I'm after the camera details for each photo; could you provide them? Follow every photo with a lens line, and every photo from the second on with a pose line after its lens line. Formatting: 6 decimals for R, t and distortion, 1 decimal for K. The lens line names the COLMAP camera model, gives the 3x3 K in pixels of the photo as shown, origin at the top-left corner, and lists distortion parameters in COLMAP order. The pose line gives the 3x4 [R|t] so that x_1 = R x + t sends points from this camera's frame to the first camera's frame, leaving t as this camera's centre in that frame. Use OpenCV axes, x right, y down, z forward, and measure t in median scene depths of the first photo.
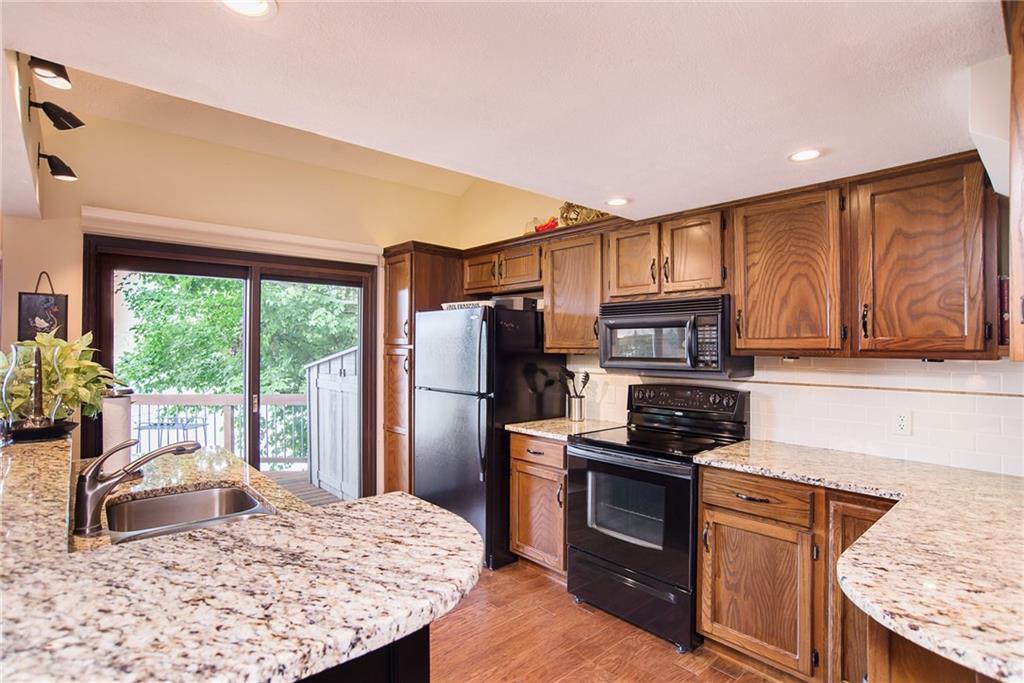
lens RADIAL K [[522.4, 0, 516.1], [0, 522.4, 342.7], [0, 0, 1]] dist [-0.076531, 0.046072]
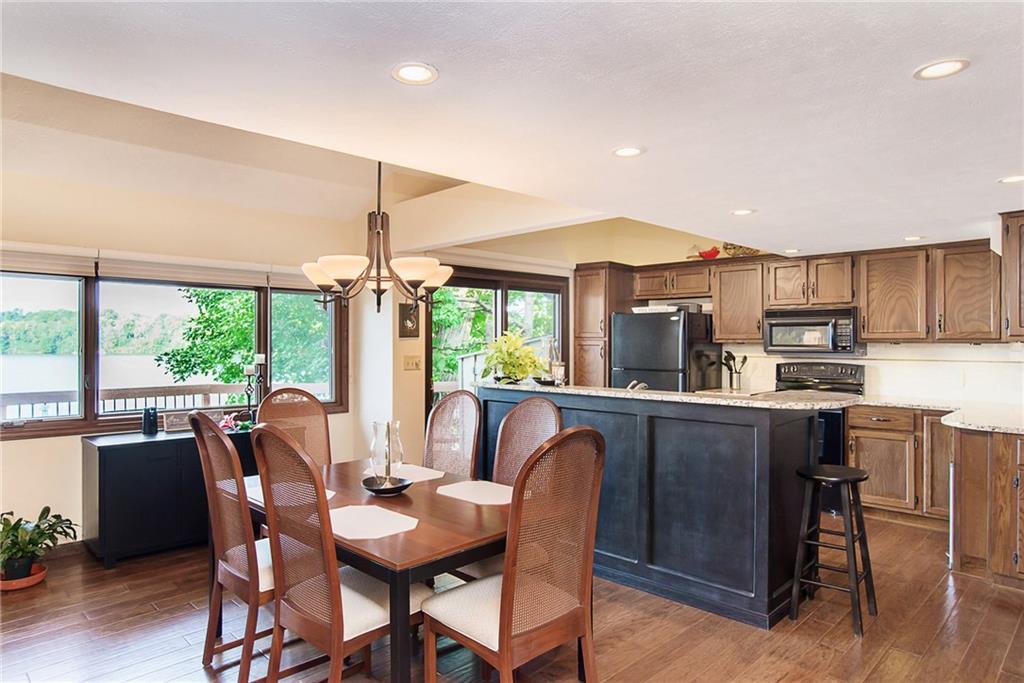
lens RADIAL K [[626.4, 0, 532.3], [0, 626.4, 341.9], [0, 0, 1]] dist [-0.043454, 0.049311]
pose [[0.997384, -0.004172, 0.072161, -0.791109], [0.003462, 0.999944, 0.009953, -0.002113], [-0.072199, -0.009677, 0.997343, -0.947944]]
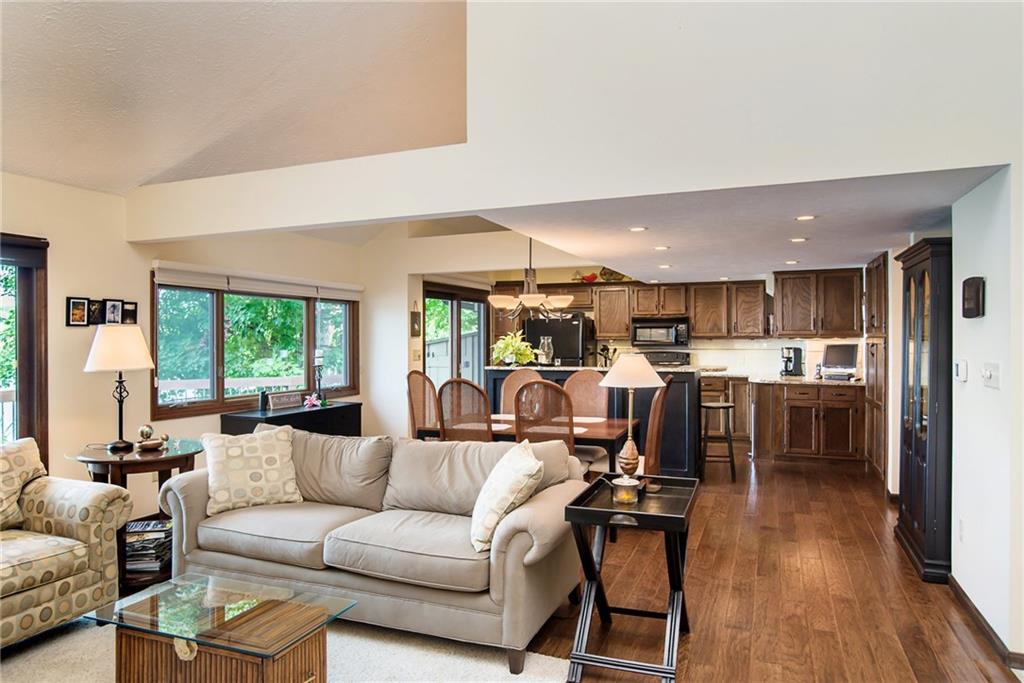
lens RADIAL K [[626.4, 0, 532.3], [0, 626.4, 341.9], [0, 0, 1]] dist [-0.043454, 0.049311]
pose [[0.895302, -0.010854, 0.445327, -1.806222], [0.003630, 0.999848, 0.017073, -0.019726], [-0.445445, -0.013669, 0.895205, -1.597840]]
